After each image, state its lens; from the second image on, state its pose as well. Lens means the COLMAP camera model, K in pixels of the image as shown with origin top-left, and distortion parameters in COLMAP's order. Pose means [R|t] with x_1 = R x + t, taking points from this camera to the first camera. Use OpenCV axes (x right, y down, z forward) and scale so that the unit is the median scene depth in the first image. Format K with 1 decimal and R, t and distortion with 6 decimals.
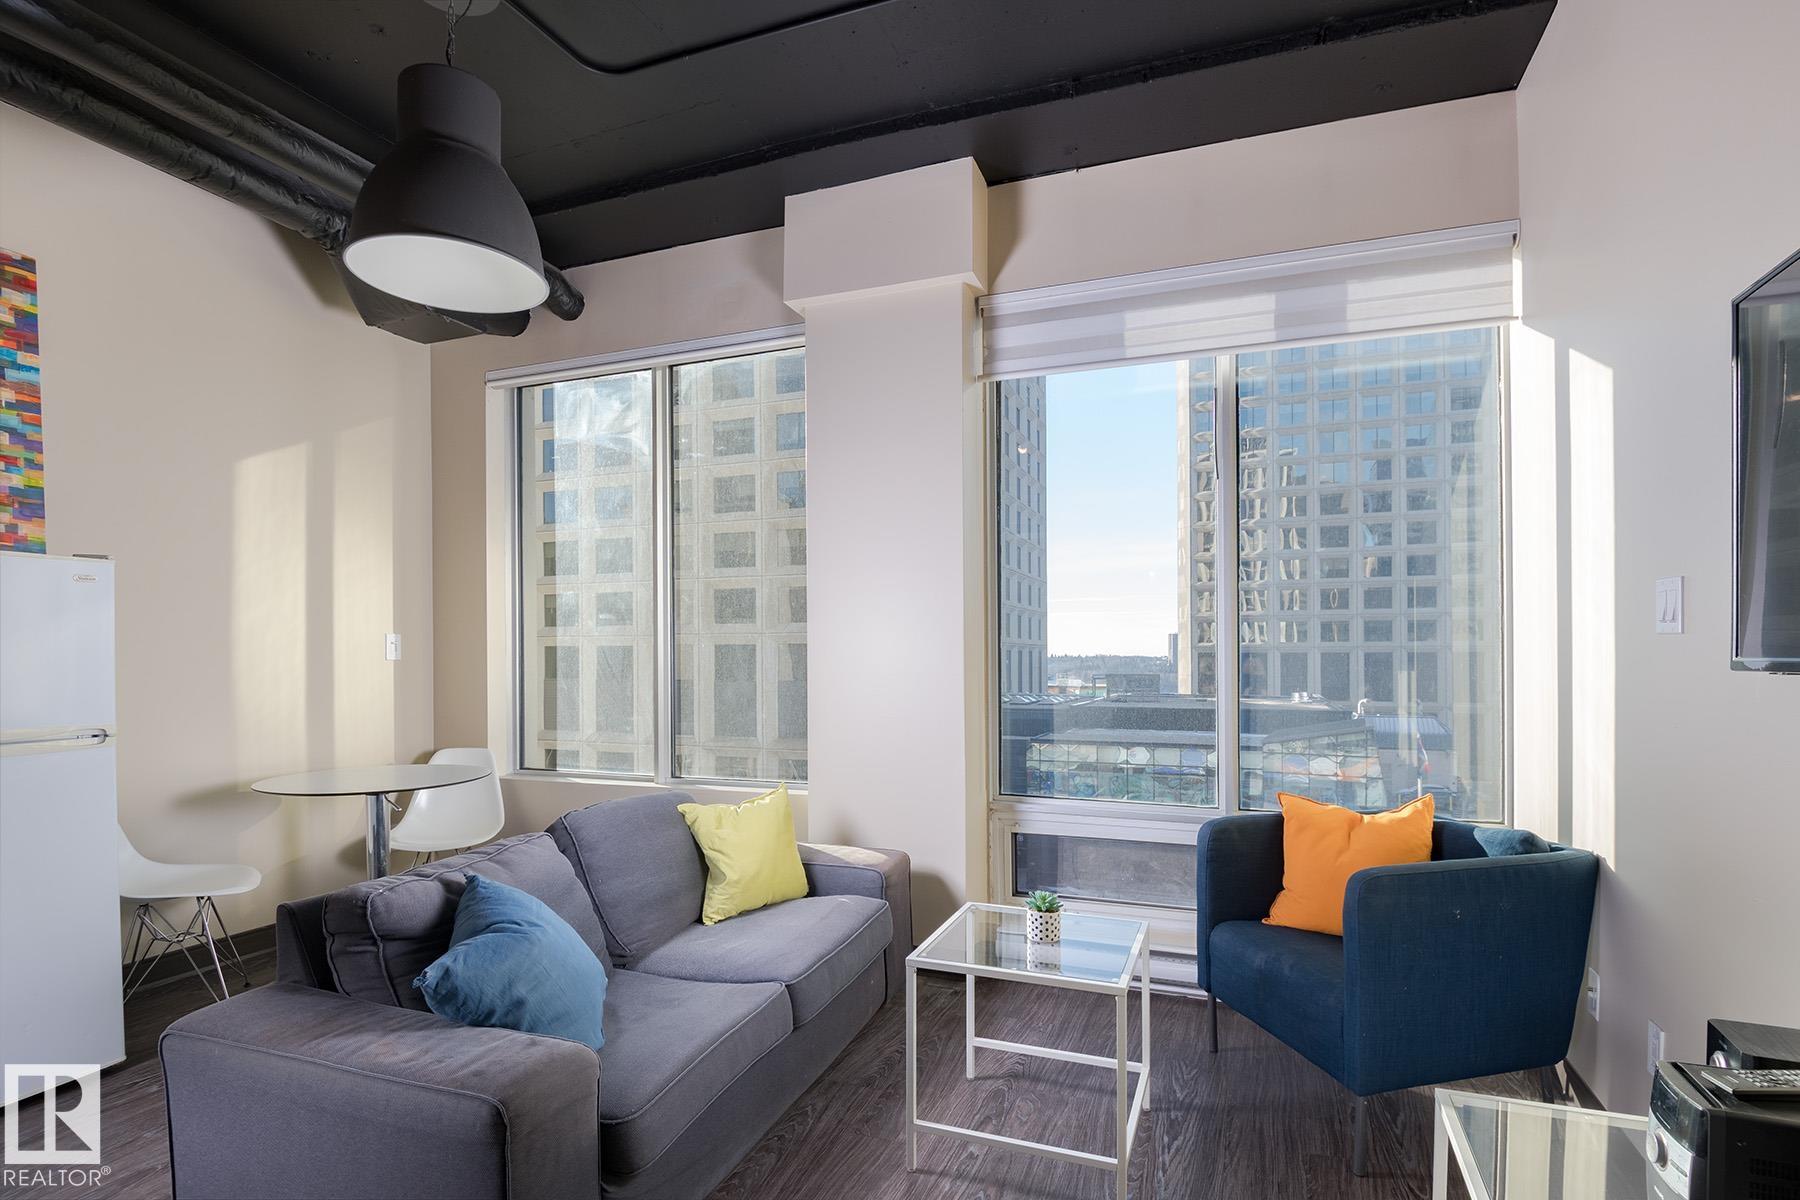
lens RADIAL K [[898.8, 0, 898.1], [0, 898.8, 667.8], [0, 0, 1]] dist [-0.002363, -0.001682]
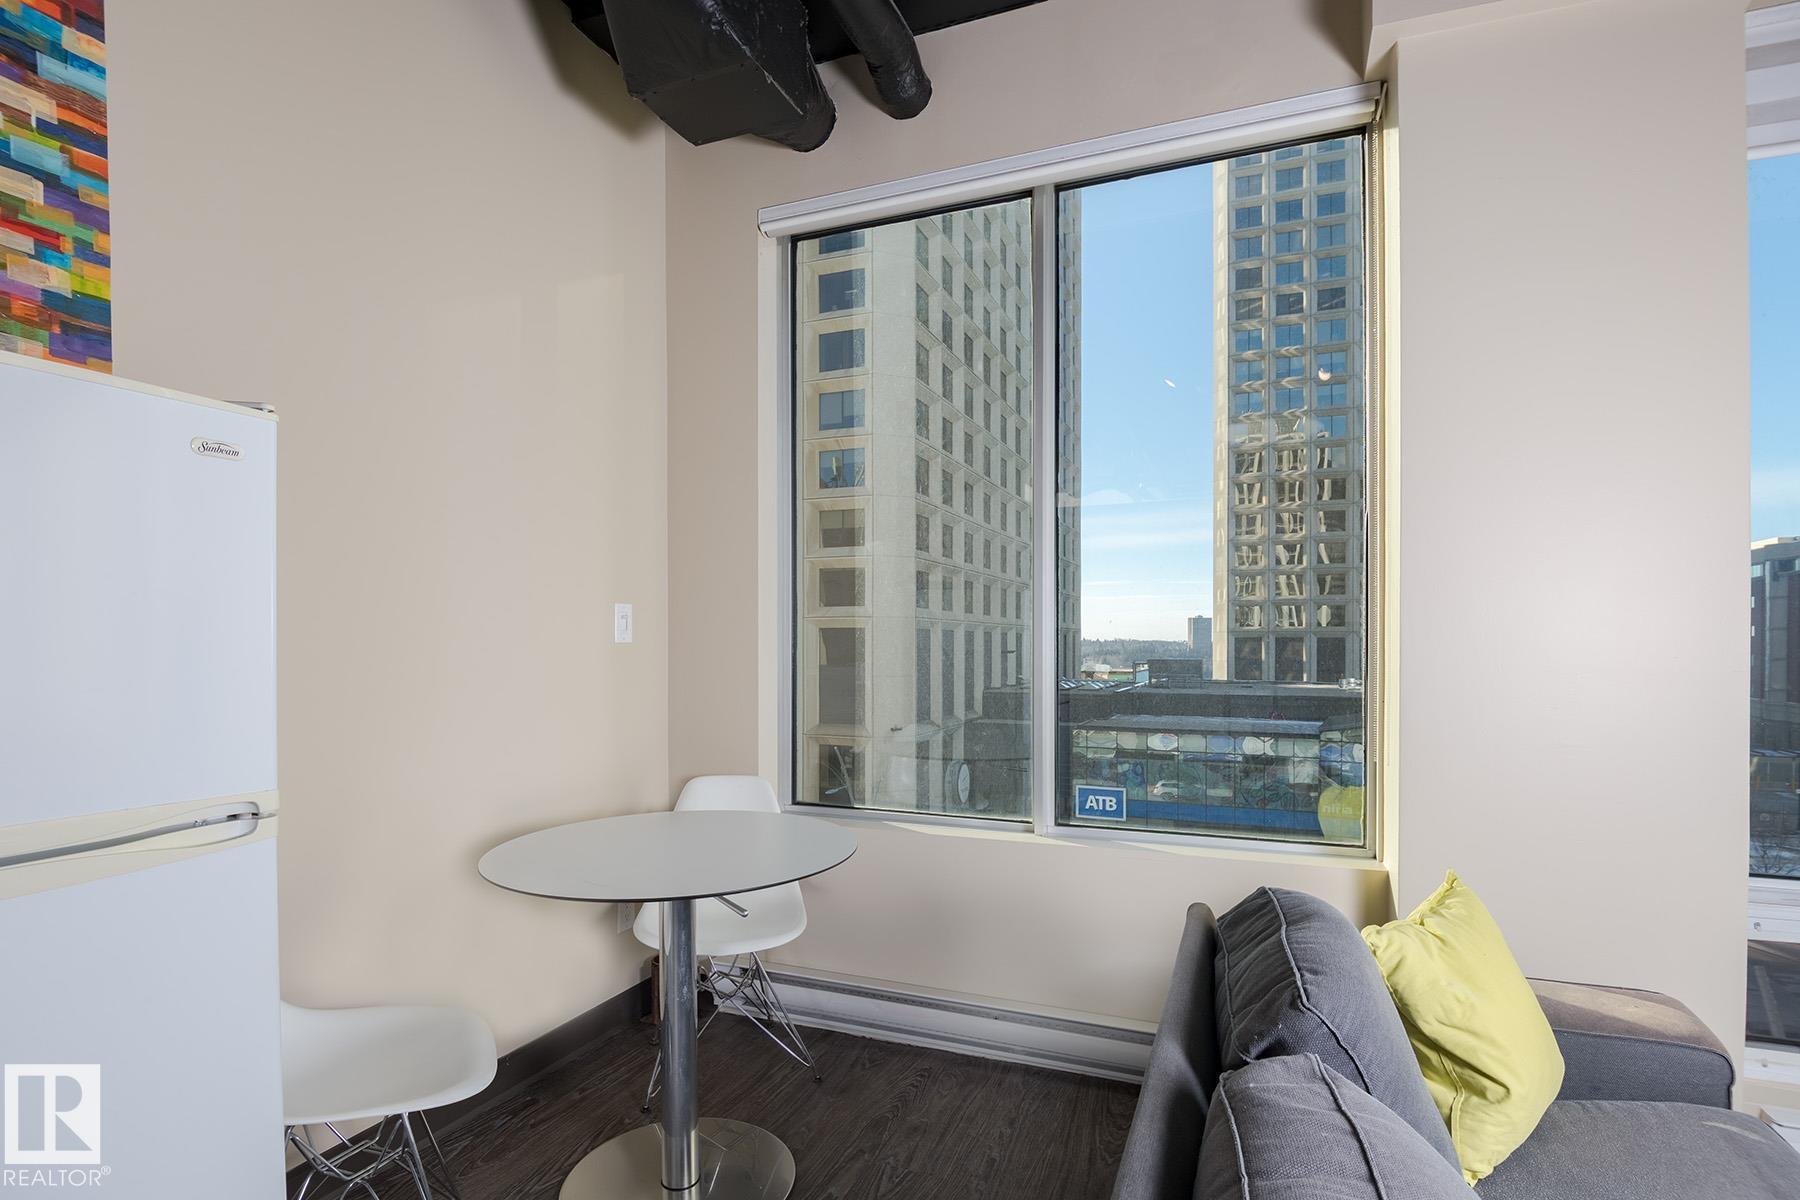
lens RADIAL K [[898.8, 0, 914.2], [0, 898.8, 644.6], [0, 0, 1]] dist [-0.002363, -0.001682]
pose [[0.999941, 0.002868, -0.010449, -0.492170], [-0.002954, 0.999962, -0.008229, -0.003532], [0.010425, 0.008259, 0.999912, 0.498472]]
